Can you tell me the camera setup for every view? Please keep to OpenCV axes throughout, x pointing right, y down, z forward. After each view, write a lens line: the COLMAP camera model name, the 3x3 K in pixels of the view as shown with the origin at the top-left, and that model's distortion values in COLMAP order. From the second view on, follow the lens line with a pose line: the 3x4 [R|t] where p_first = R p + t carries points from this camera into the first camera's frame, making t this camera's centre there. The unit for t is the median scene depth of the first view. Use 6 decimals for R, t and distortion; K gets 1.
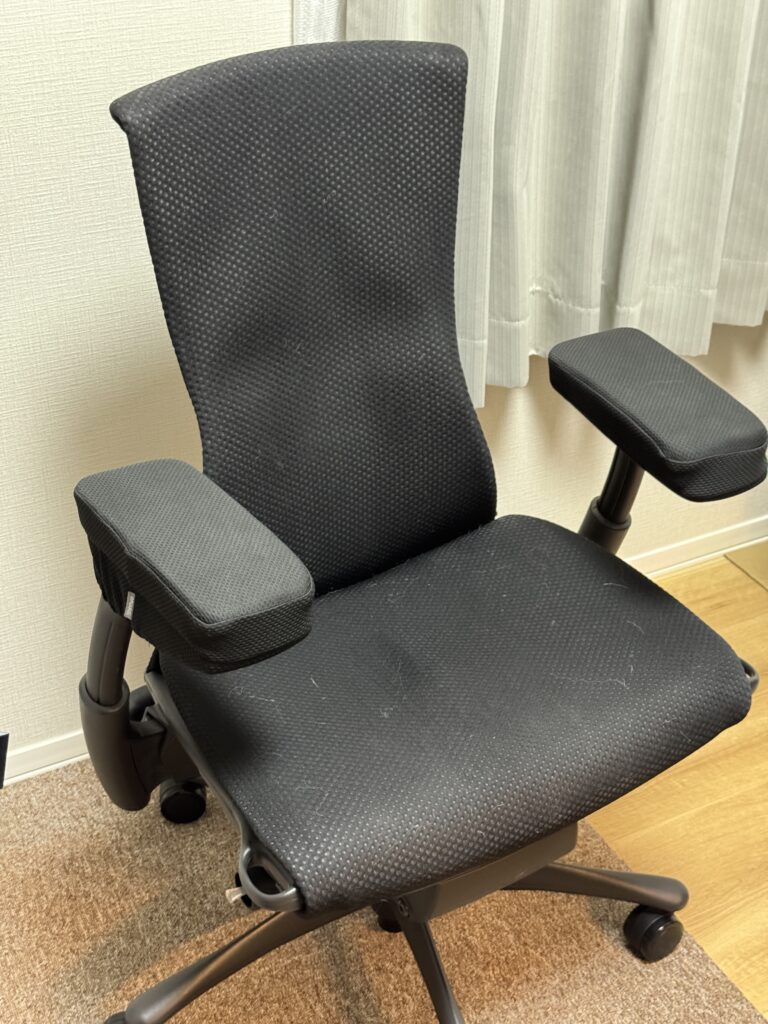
lens RADIAL K [[1467.7, 0, 383.9], [0, 1467.7, 516.5], [0, 0, 1]] dist [0.077610, 0.000000]
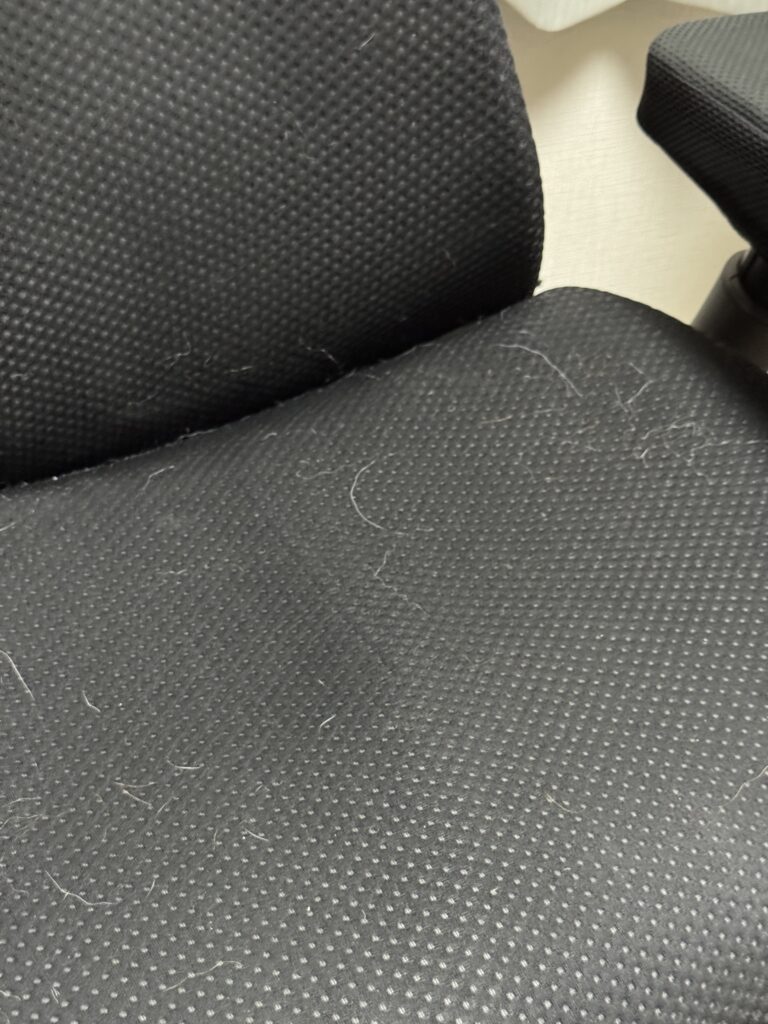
lens RADIAL K [[1467.7, 0, 382.5], [0, 1467.7, 519.6], [0, 0, 1]] dist [0.077610, 0.000000]
pose [[0.999118, 0.041978, 0.001265, 0.032808], [-0.041334, 0.977555, 0.206586, -0.027820], [0.007435, -0.206456, 0.978428, 0.598043]]
